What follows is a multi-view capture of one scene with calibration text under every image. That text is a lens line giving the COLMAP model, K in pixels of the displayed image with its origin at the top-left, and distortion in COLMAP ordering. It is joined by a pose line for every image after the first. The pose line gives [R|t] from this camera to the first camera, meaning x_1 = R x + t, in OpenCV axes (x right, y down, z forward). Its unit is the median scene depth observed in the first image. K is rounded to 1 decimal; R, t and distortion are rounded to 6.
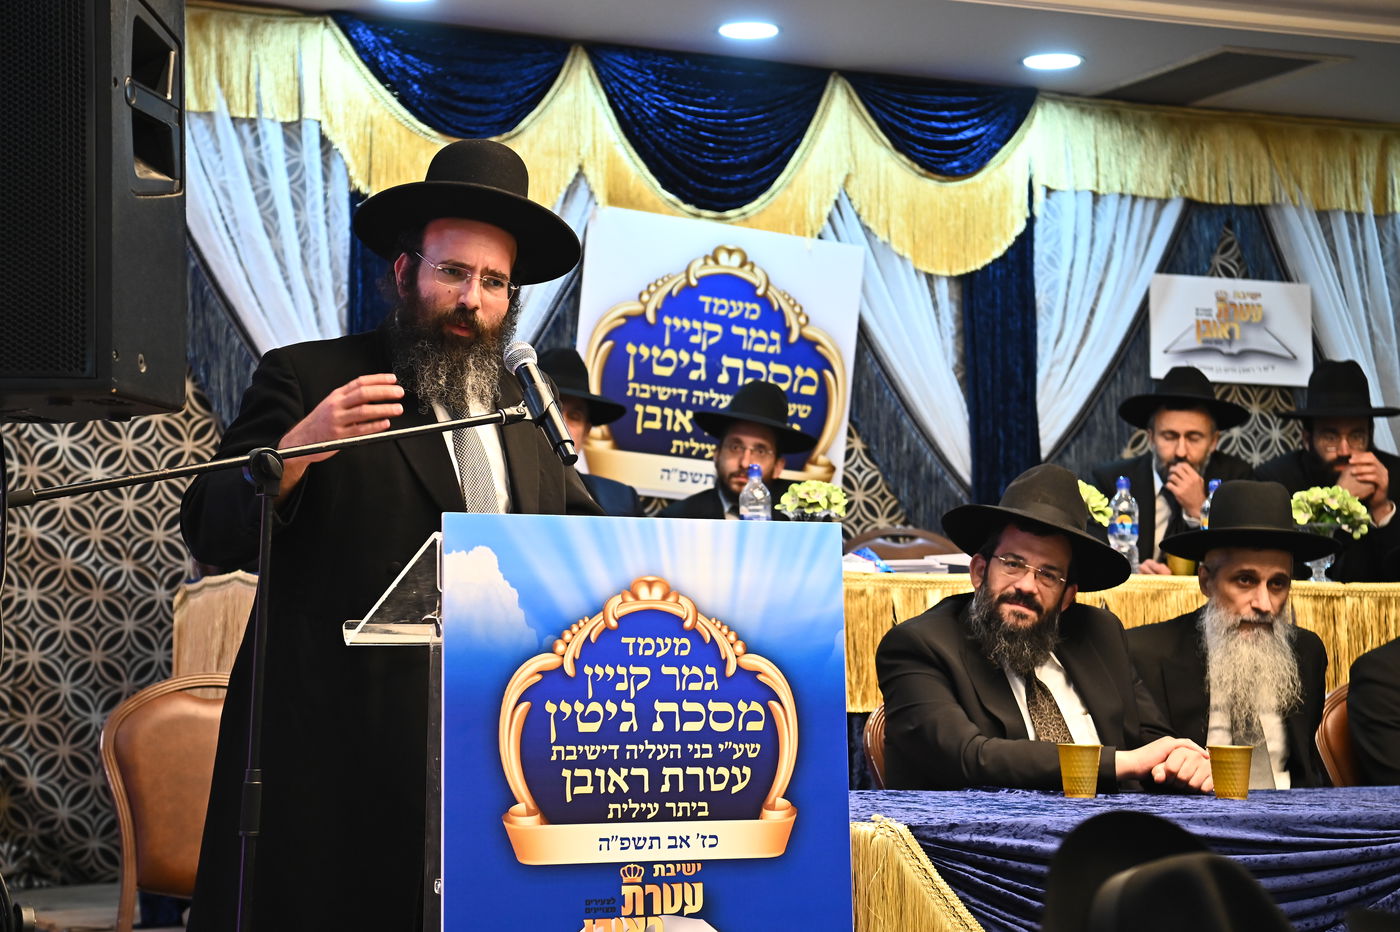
lens RADIAL K [[2652.0, 0, 700.0], [0, 2652.0, 466.0], [0, 0, 1]] dist [0.284731, 0.210592]
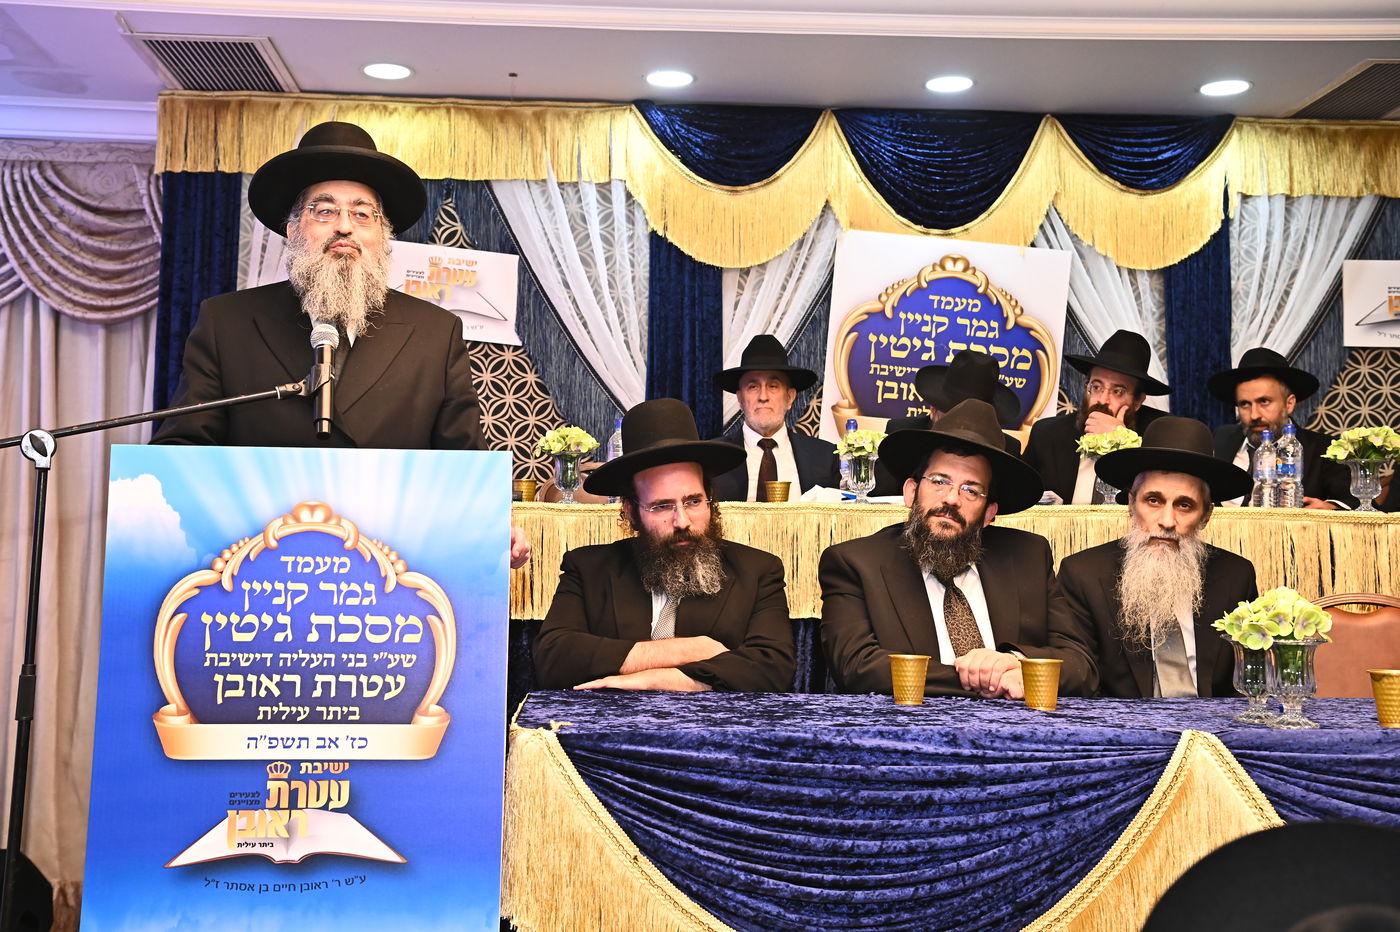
lens RADIAL K [[1671.0, 0, 700.0], [0, 1671.0, 466.0], [0, 0, 1]] dist [0.030140, 0.330046]
pose [[0.933087, -0.015756, -0.359305, 0.186887], [0.018556, 0.999818, 0.004346, 0.013294], [0.359171, -0.010722, 0.933210, 0.201481]]
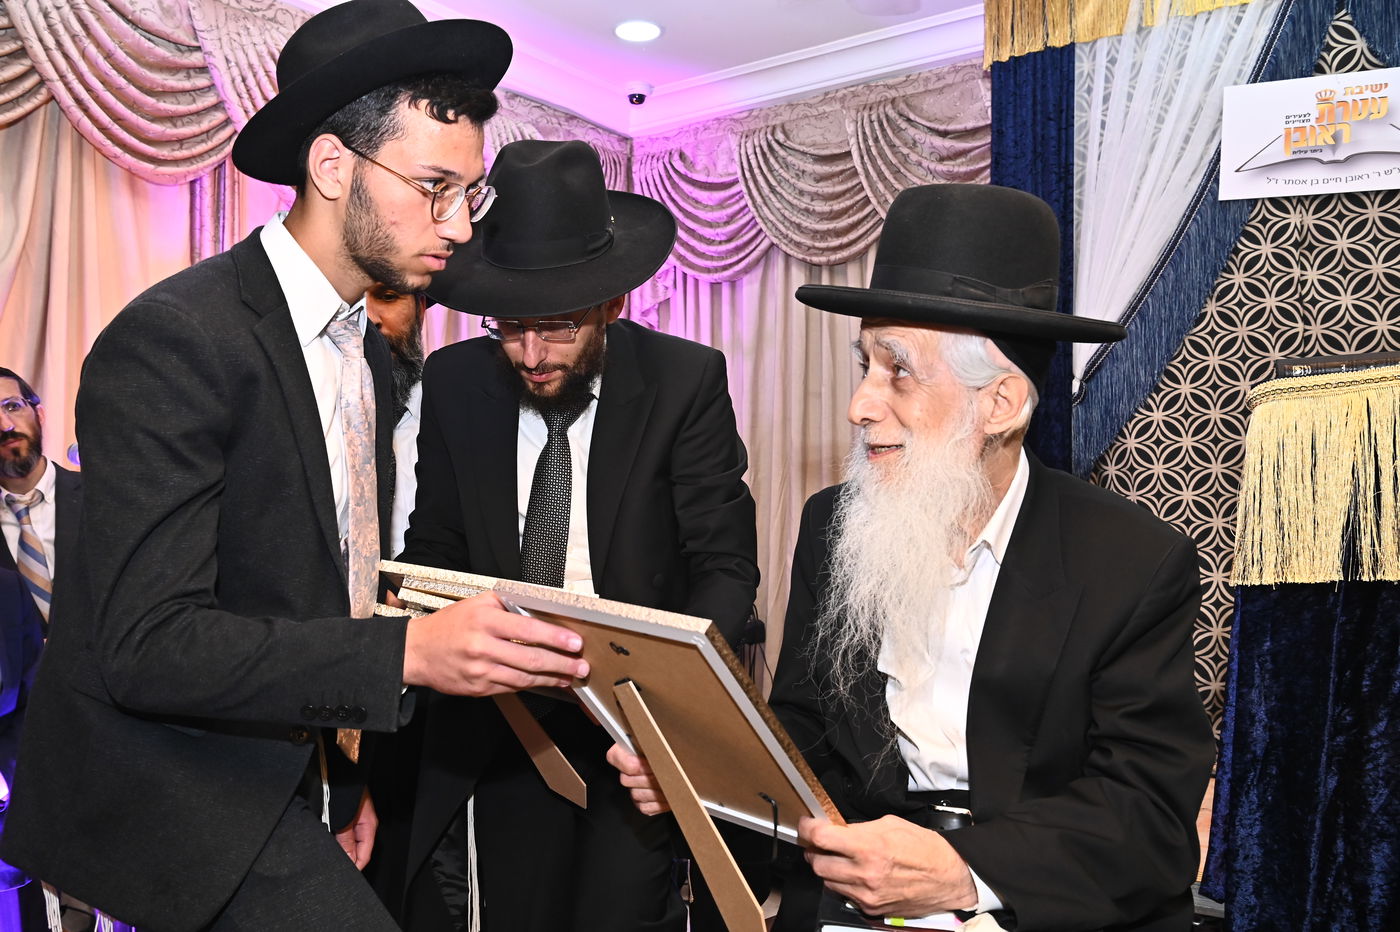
lens RADIAL K [[1188.8, 0, 700.0], [0, 1188.8, 466.0], [0, 0, 1]] dist [-0.017924, 0.021740]
pose [[0.499419, -0.031069, -0.865803, 0.041604], [0.069311, 0.997586, 0.004182, 0.034041], [0.863584, -0.062098, 0.500367, 0.477398]]
